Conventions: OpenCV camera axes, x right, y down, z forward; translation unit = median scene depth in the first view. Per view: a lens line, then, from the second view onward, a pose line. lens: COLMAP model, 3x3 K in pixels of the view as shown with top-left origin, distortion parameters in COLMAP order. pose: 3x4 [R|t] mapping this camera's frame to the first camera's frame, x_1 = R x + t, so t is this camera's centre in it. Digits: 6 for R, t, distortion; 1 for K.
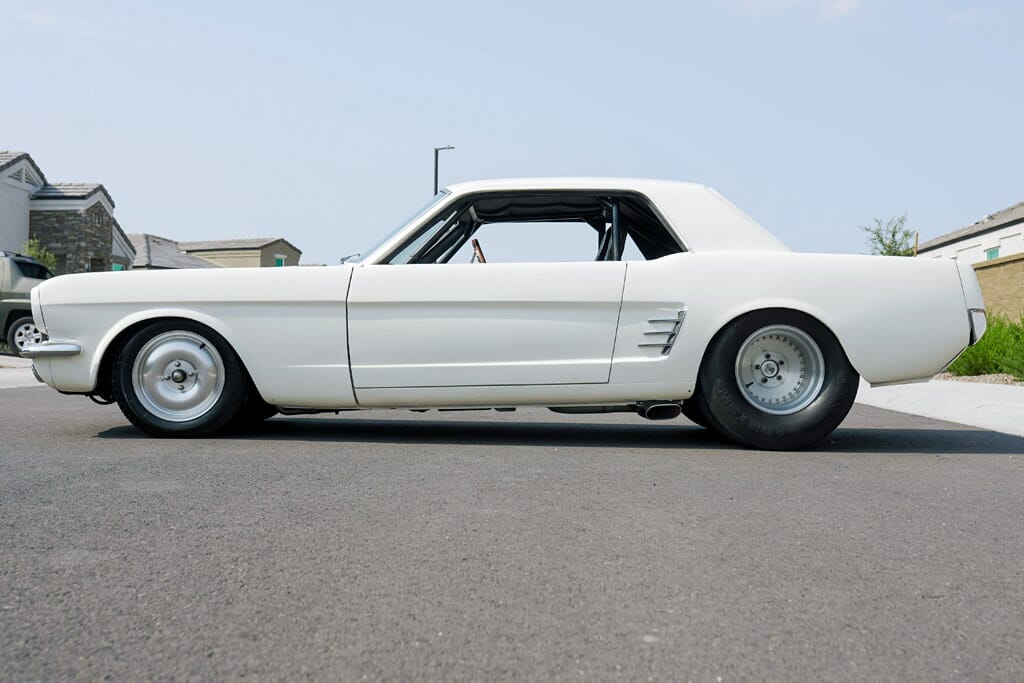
lens RADIAL K [[1117.7, 0, 512.0], [0, 1117.7, 341.5], [0, 0, 1]] dist [-0.022867, -0.026692]
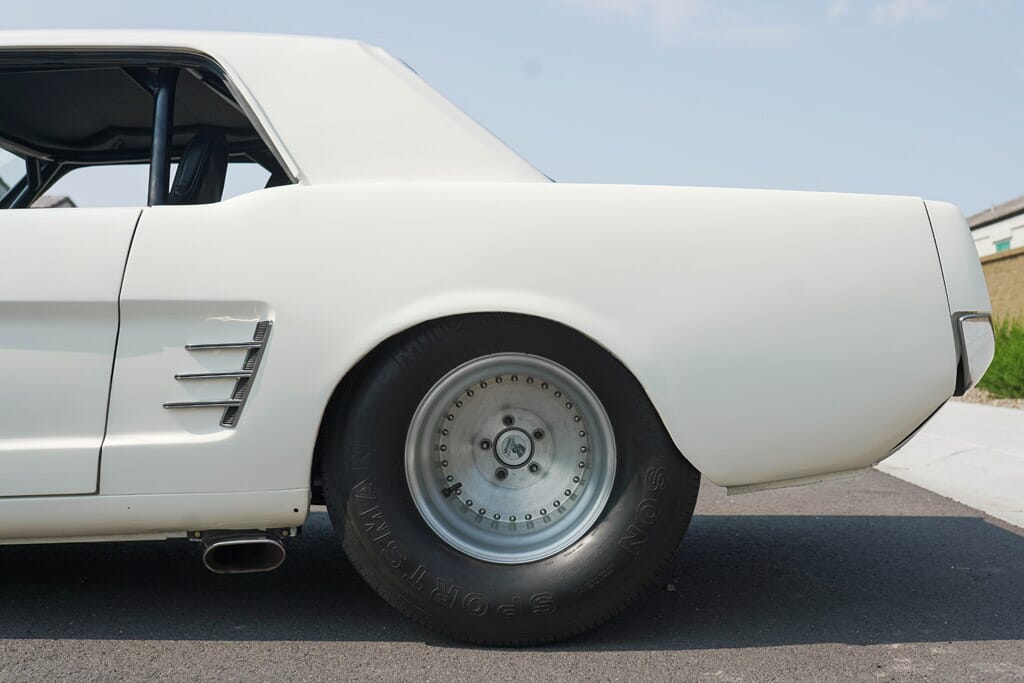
lens RADIAL K [[1080.2, 0, 540.2], [0, 1080.2, 346.6], [0, 0, 1]] dist [-0.011115, -0.011993]
pose [[0.999968, -0.007542, 0.002570, 0.241678], [0.007535, 0.999967, 0.003022, -0.017855], [-0.002593, -0.003003, 0.999992, 0.565228]]
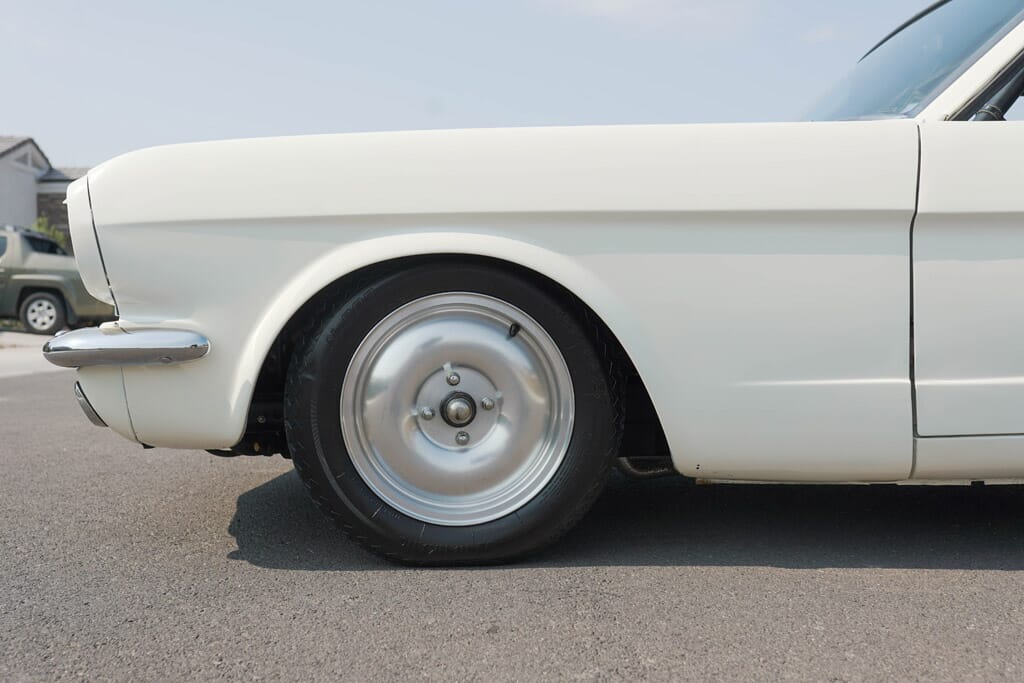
lens RADIAL K [[979.3, 0, 474.5], [0, 979.3, 397.7], [0, 0, 1]] dist [-0.021092, -0.012601]
pose [[0.999939, -0.008348, 0.007172, -0.284029], [0.007709, 0.996354, 0.084971, -0.001979], [-0.007855, -0.084911, 0.996358, 0.634697]]
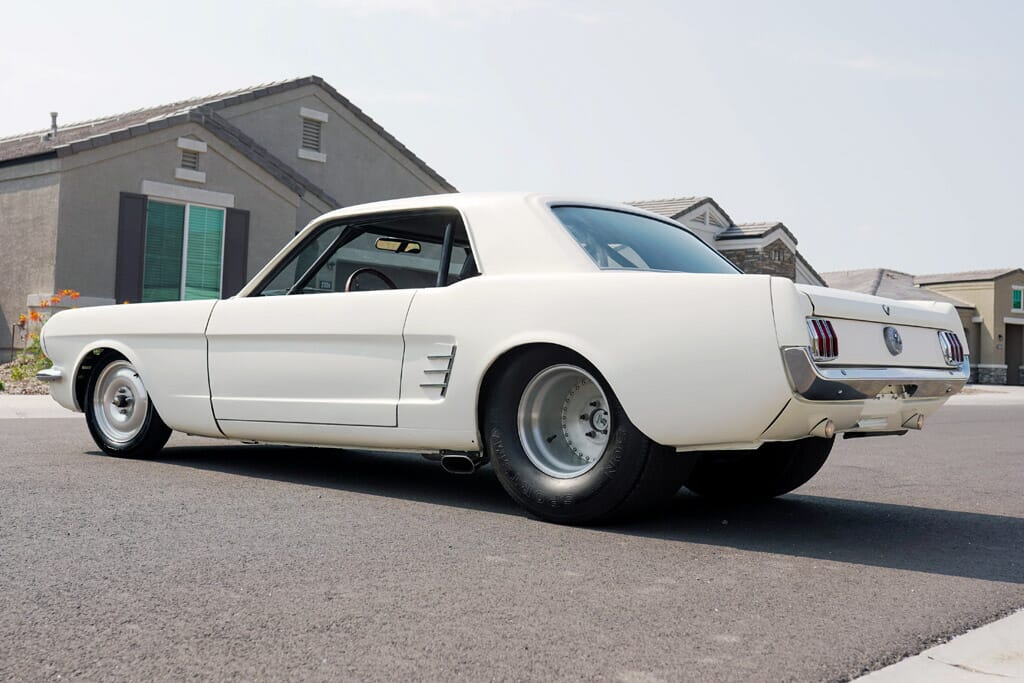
lens RADIAL K [[1117.7, 0, 512.0], [0, 1117.7, 341.5], [0, 0, 1]] dist [-0.022867, -0.026692]
pose [[0.793648, 0.004199, -0.608362, 0.666362], [-0.023090, 0.999464, -0.023224, -0.011379], [0.607938, 0.032479, 0.793320, 0.334938]]
